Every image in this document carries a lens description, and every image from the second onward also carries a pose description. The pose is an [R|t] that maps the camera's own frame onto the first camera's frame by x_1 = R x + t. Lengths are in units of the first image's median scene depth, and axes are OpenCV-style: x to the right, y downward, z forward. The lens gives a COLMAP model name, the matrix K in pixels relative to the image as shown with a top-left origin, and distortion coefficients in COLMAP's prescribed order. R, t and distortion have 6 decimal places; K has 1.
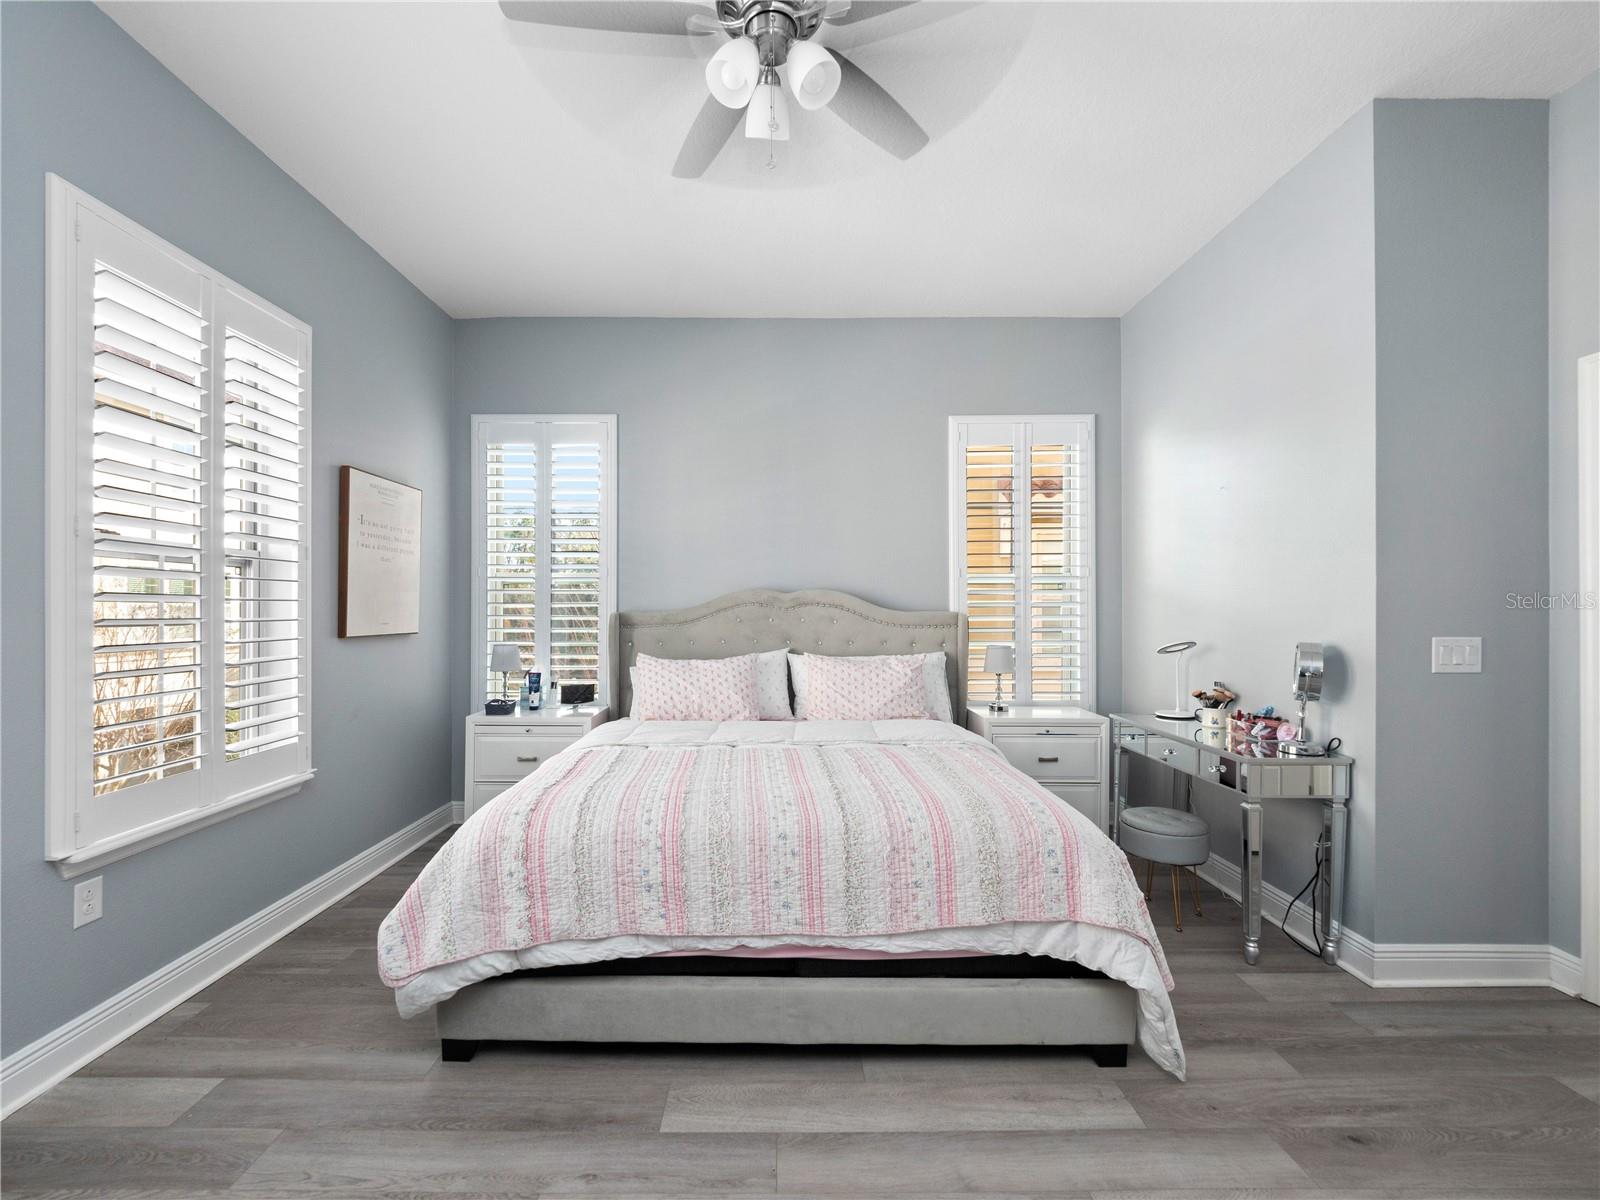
lens RADIAL K [[689.1, 0, 803.6], [0, 689.1, 604.7], [0, 0, 1]] dist [0.007607, -0.005148]
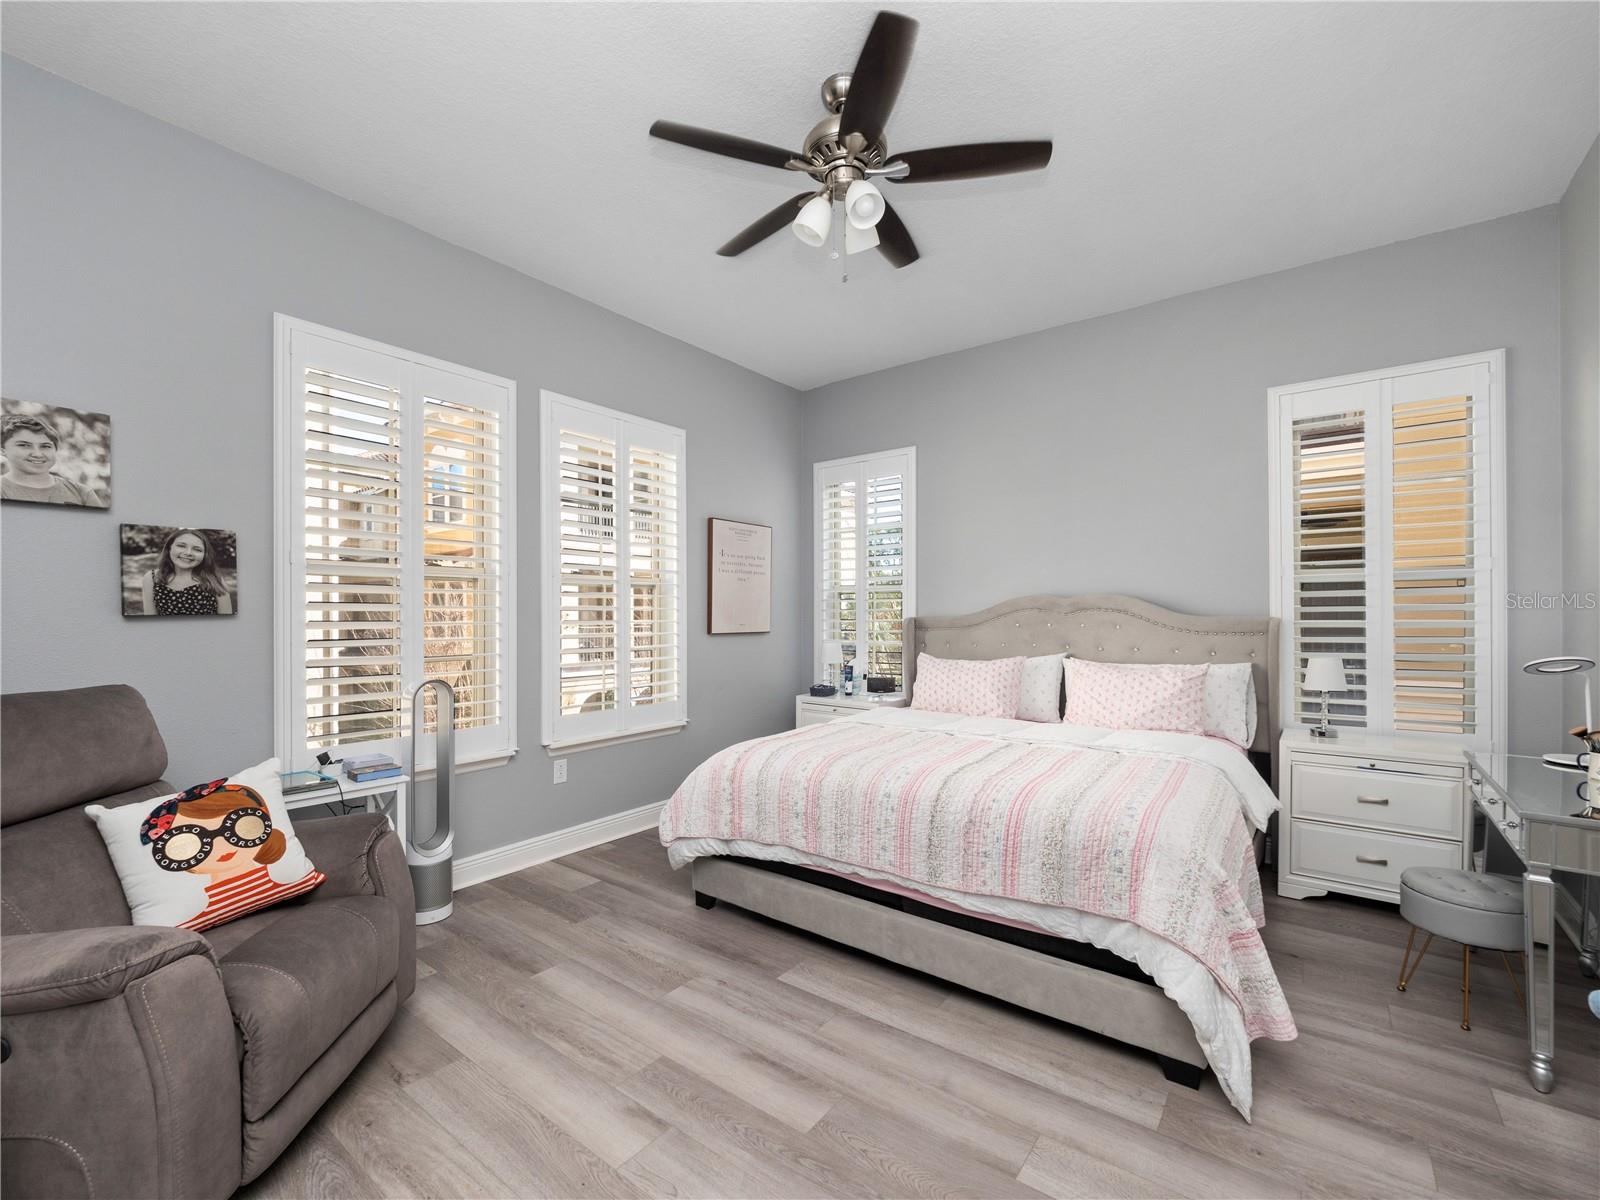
lens RADIAL K [[689.1, 0, 792.6], [0, 689.1, 605.2], [0, 0, 1]] dist [0.007607, -0.005148]
pose [[0.796075, -0.007439, -0.605153, 0.601252], [0.003185, 0.999962, -0.008103, -0.000618], [0.605190, 0.004523, 0.796068, -0.108649]]
